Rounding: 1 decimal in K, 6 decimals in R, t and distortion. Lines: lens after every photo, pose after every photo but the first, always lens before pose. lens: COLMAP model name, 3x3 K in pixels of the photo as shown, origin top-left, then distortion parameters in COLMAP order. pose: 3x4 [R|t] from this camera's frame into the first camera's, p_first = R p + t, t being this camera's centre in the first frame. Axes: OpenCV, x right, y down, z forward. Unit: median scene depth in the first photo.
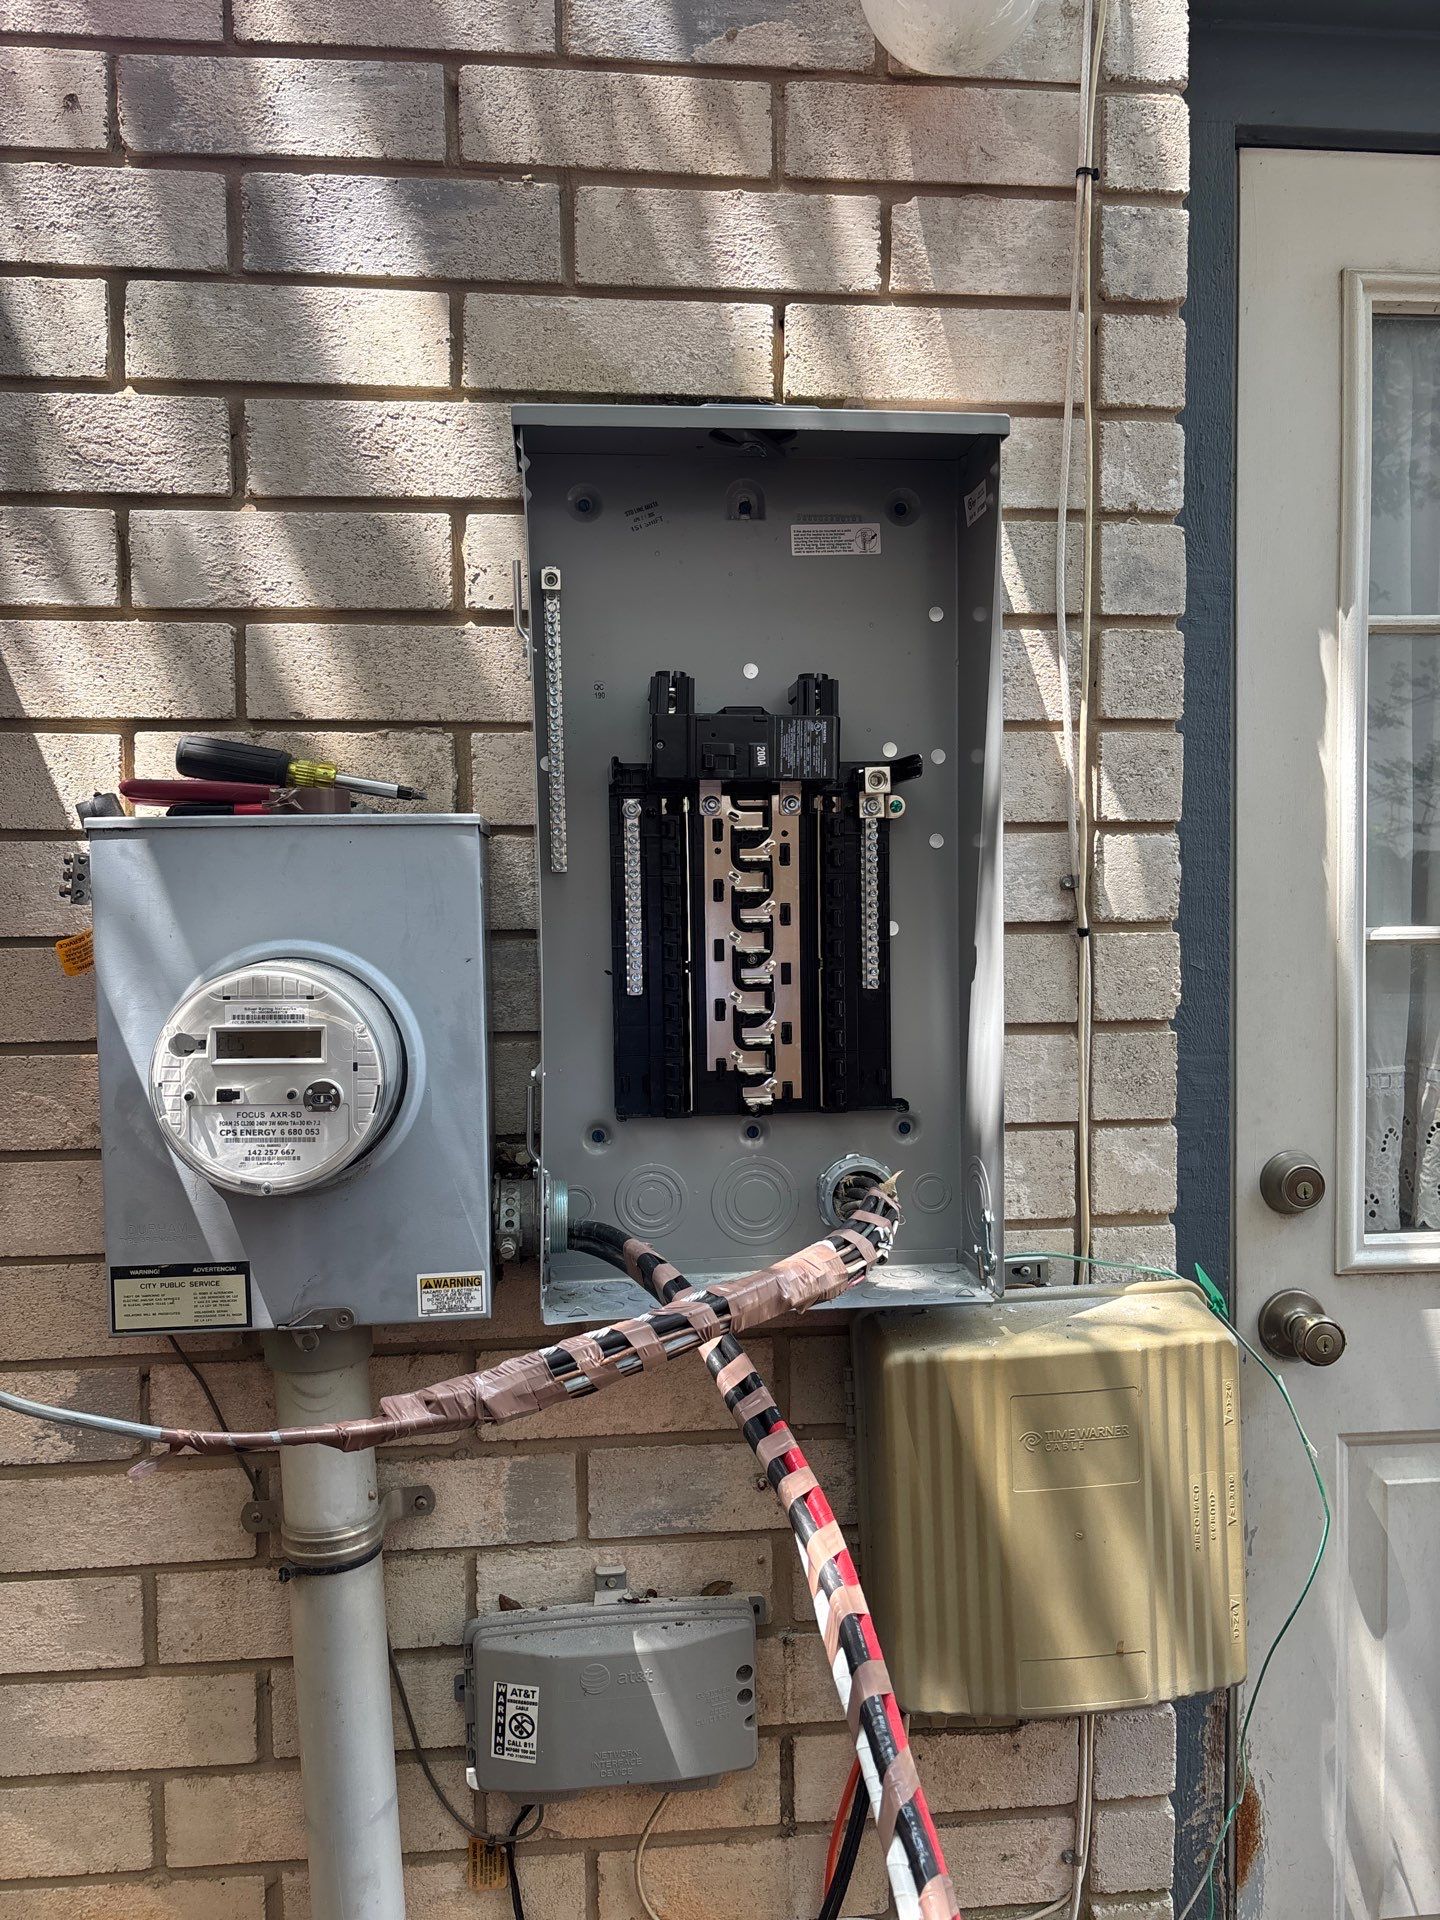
lens RADIAL K [[1425.6, 0, 700.5], [0, 1425.6, 954.4], [0, 0, 1]] dist [0.036756, -0.053427]
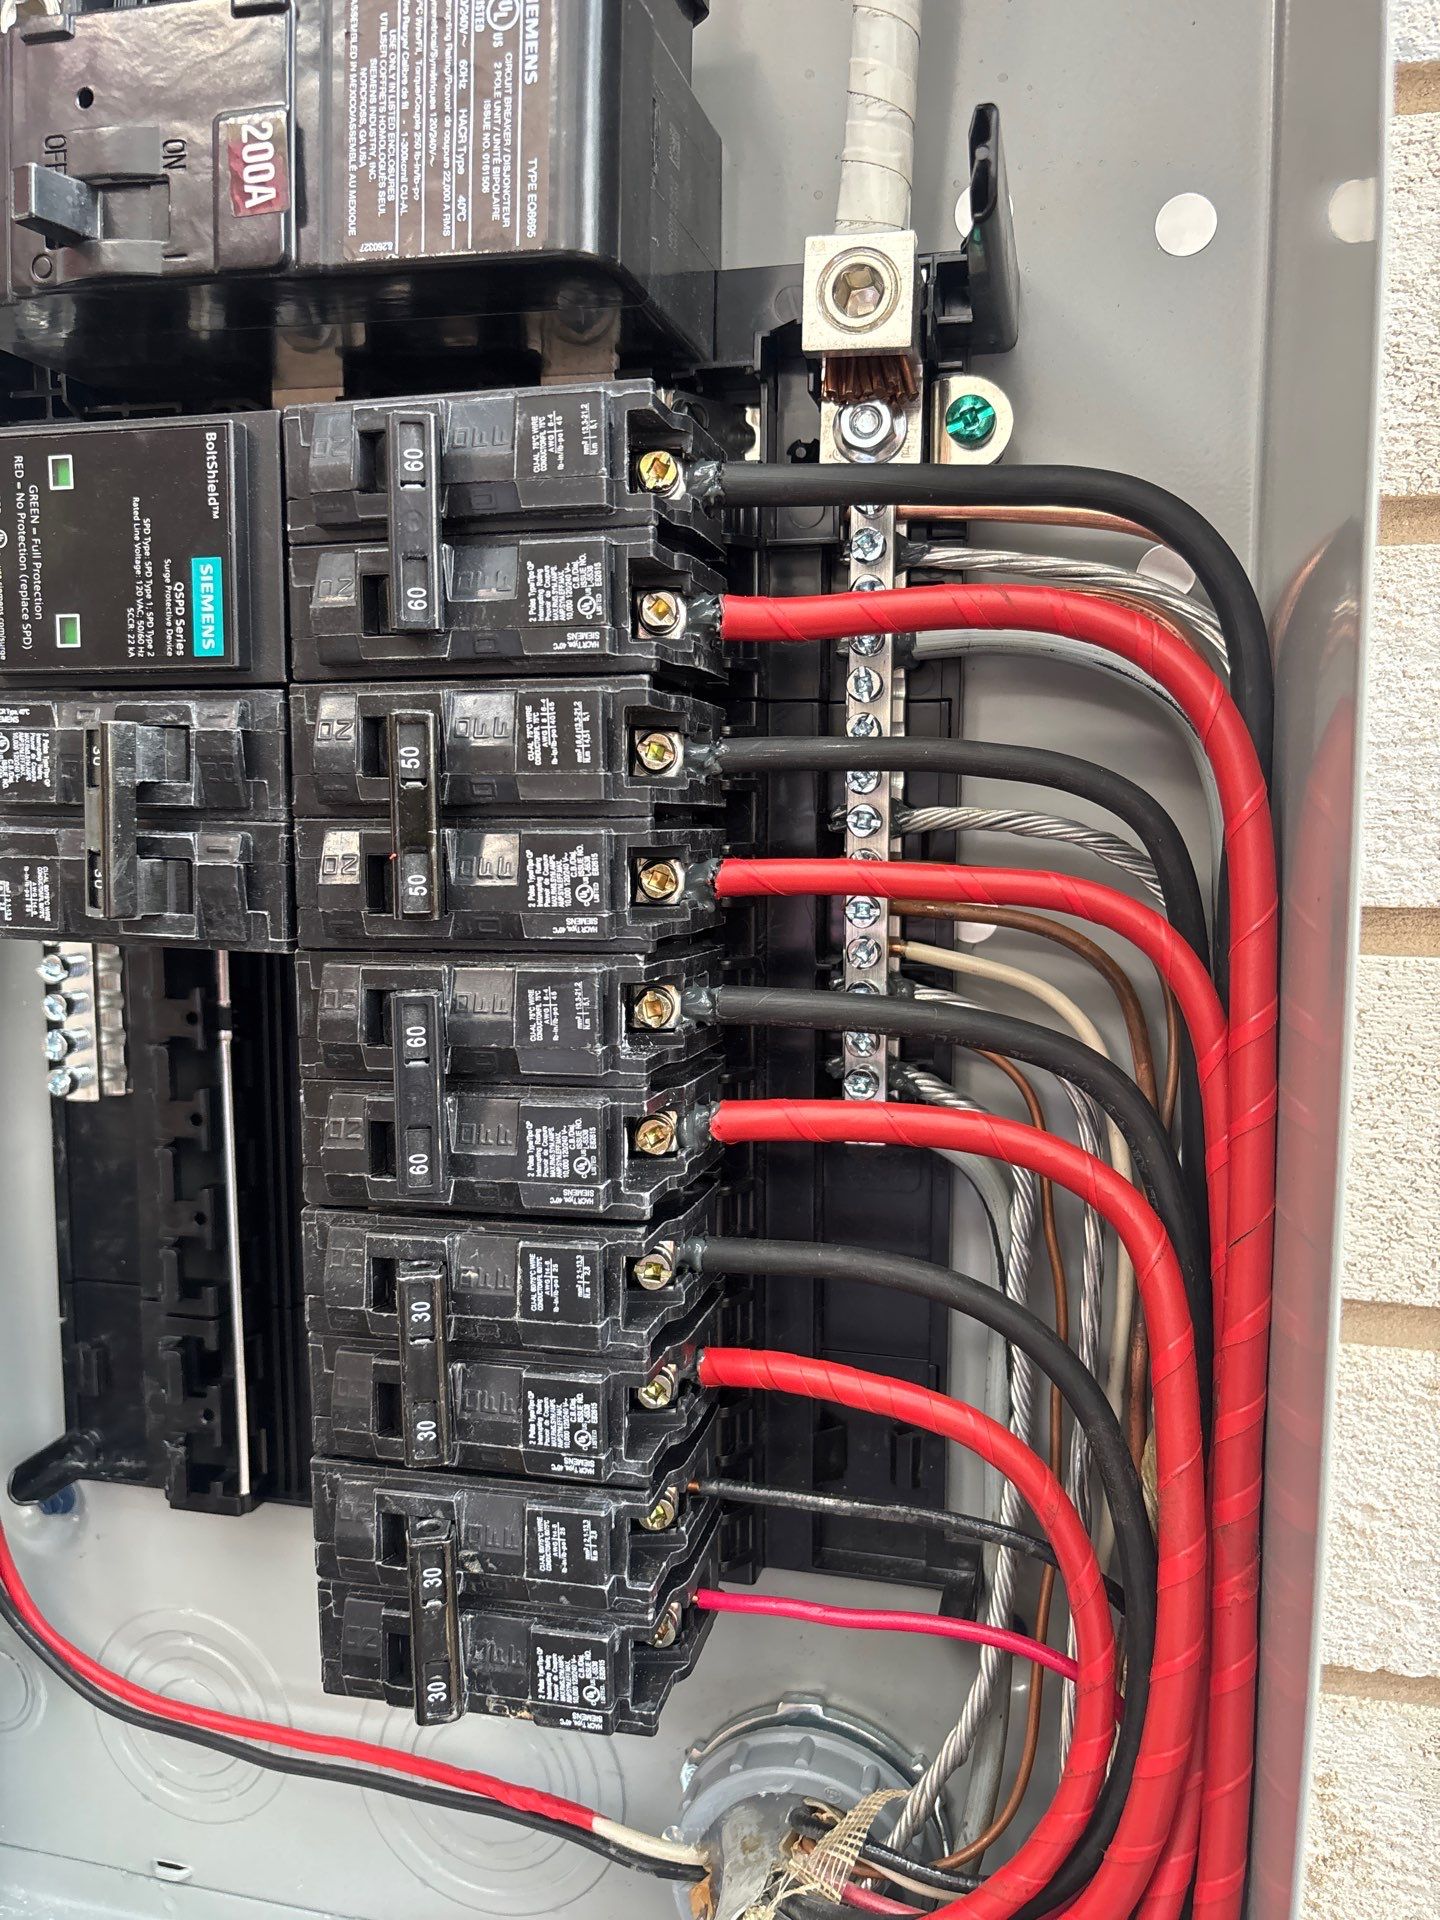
lens RADIAL K [[1546.7, 0, 722.1], [0, 1546.7, 980.2], [0, 0, 1]] dist [-0.032259, -0.004967]
pose [[0.943050, 0.060593, -0.327085, 0.186975], [-0.035096, 0.995906, 0.083307, -0.029243], [0.330794, -0.067083, 0.941316, 0.727116]]
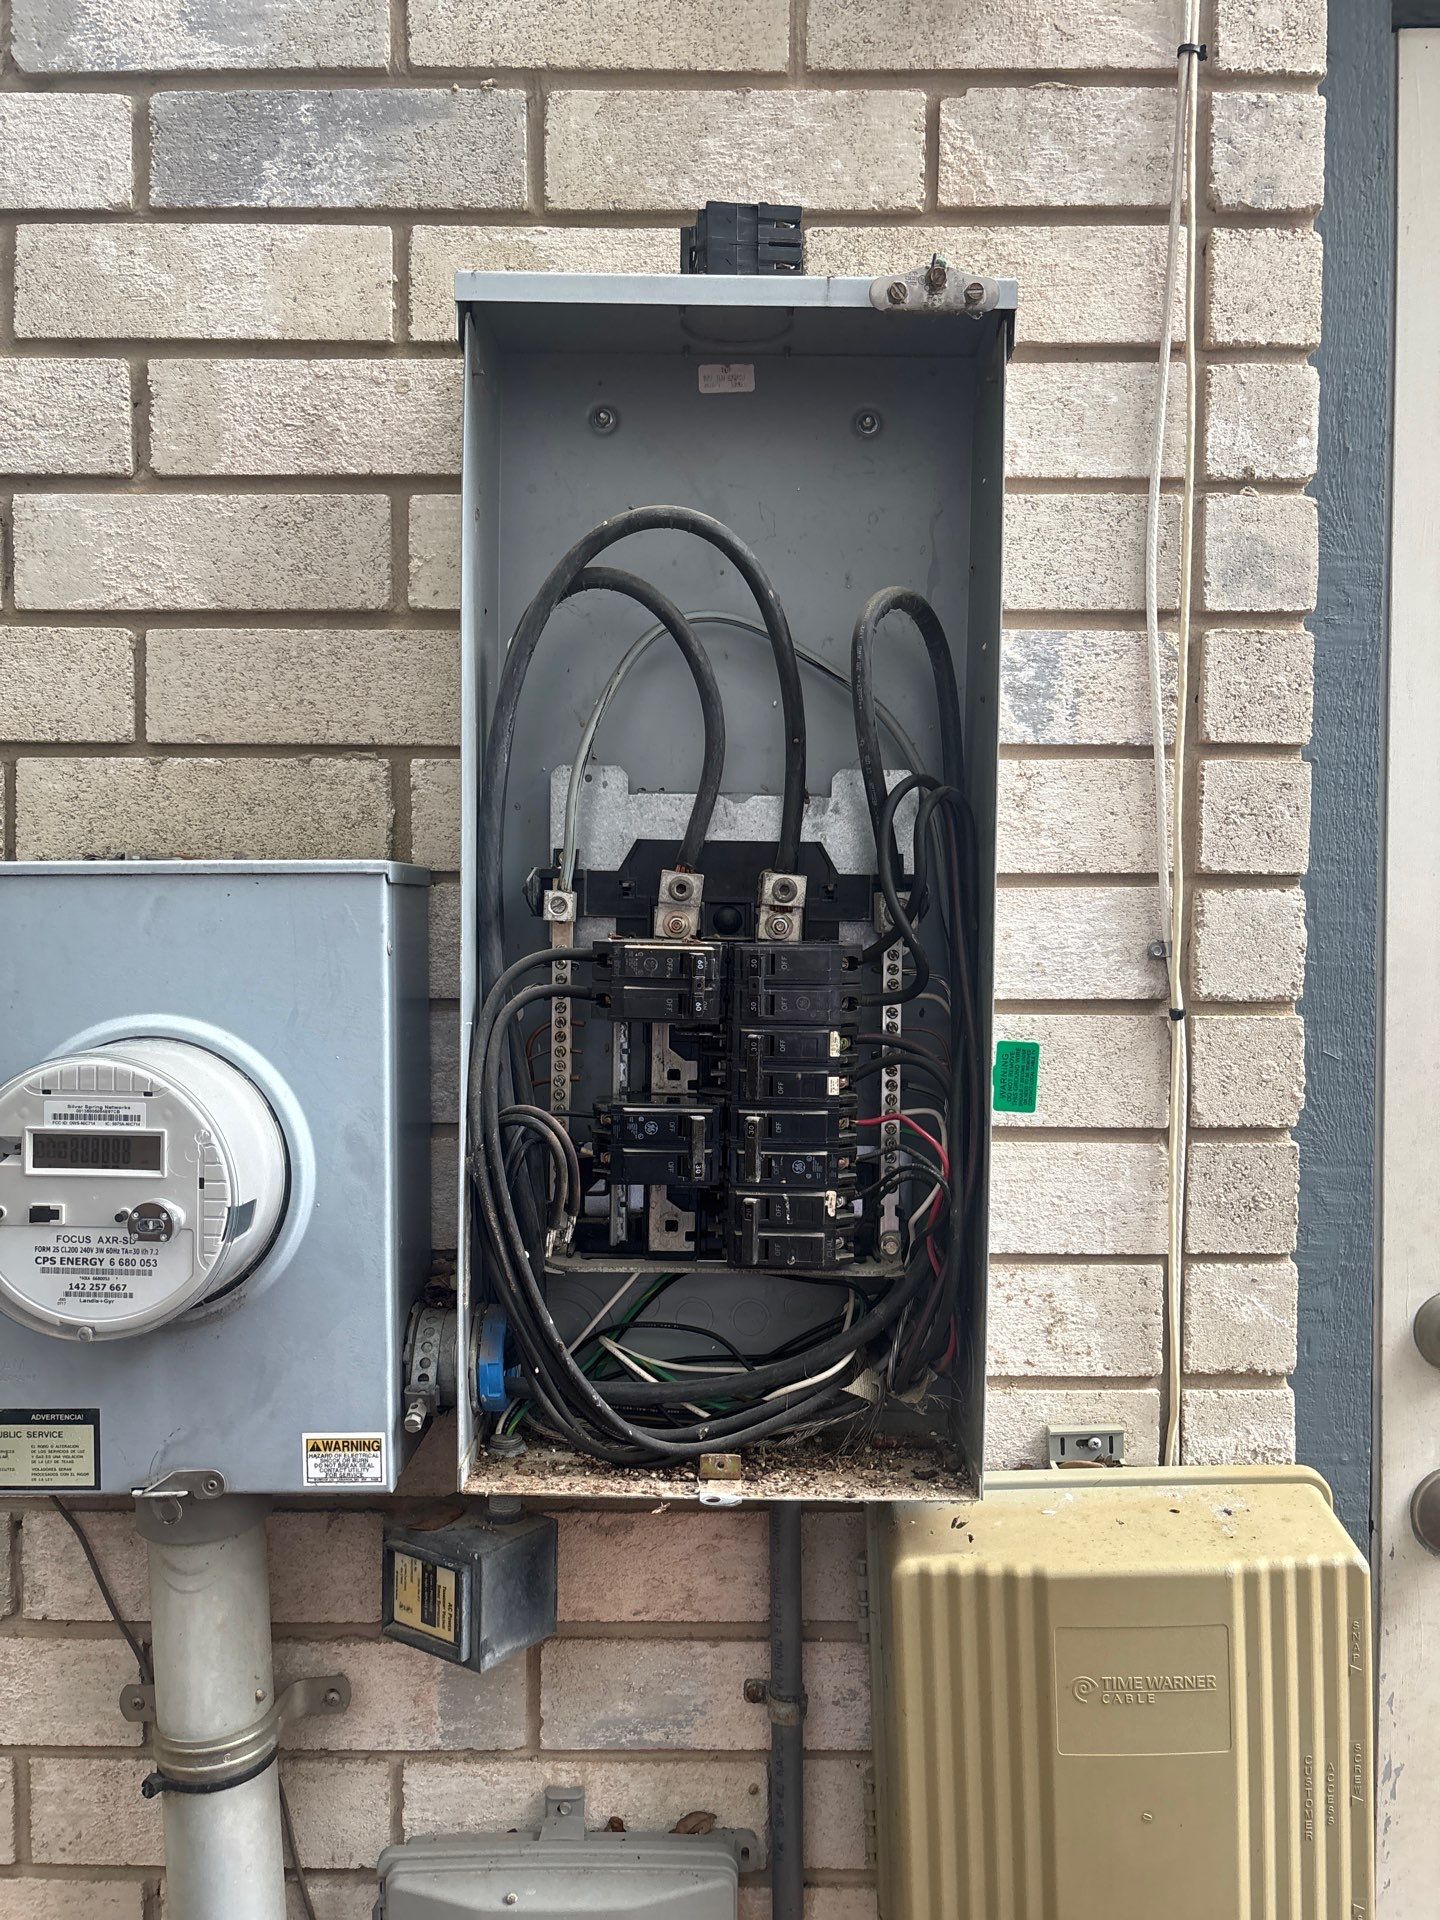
lens RADIAL K [[1451.8, 0, 720.0], [0, 1451.8, 960.0], [0, 0, 1]] dist [0.031846, -0.042813]
pose [[0.994808, 0.016563, -0.100411, 0.100771], [-0.017494, 0.999812, -0.008398, -0.035099], [0.100253, 0.010111, 0.994911, 0.183357]]
